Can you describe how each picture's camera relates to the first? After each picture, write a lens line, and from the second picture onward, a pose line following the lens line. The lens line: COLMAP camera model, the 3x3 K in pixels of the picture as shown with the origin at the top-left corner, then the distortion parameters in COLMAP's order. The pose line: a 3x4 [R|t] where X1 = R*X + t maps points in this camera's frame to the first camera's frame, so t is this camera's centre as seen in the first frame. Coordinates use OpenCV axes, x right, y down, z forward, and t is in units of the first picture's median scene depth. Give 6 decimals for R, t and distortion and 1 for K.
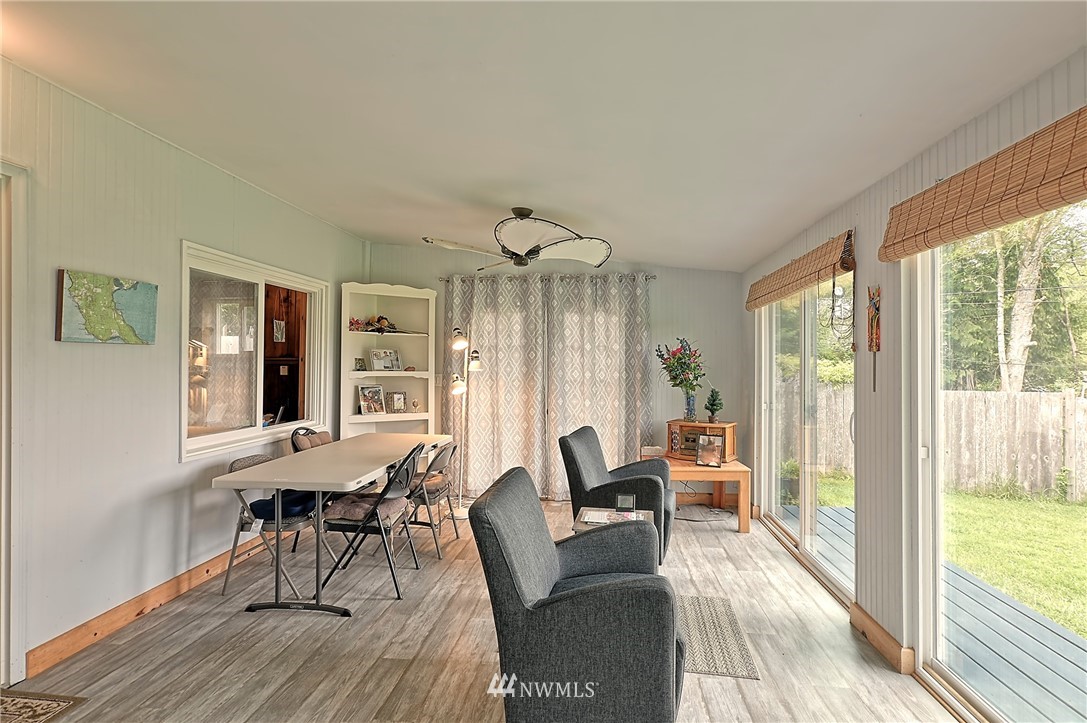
lens RADIAL K [[531.0, 0, 534.3], [0, 531.0, 362.4], [0, 0, 1]] dist [-0.074868, 0.066297]
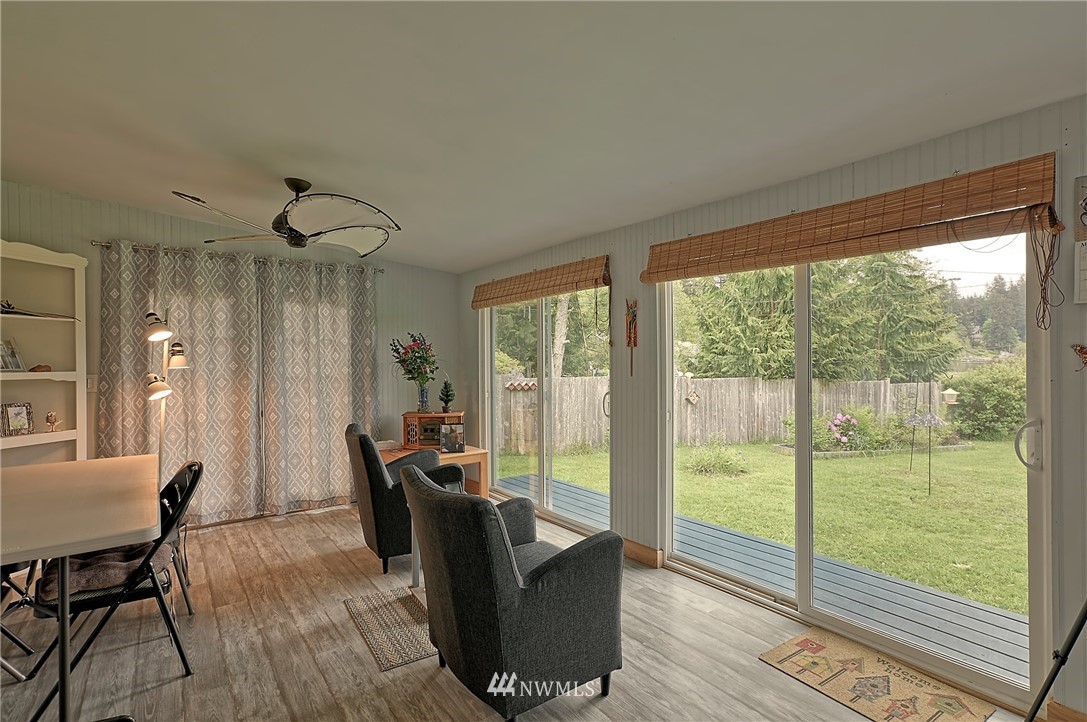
lens RADIAL K [[531.1, 0, 547.8], [0, 531.1, 359.4], [0, 0, 1]] dist [-0.041913, 0.039852]
pose [[0.738817, -0.009714, 0.673836, -0.214997], [0.006745, 0.999953, 0.007019, -0.000003], [-0.673872, -0.000641, 0.738848, 0.055009]]
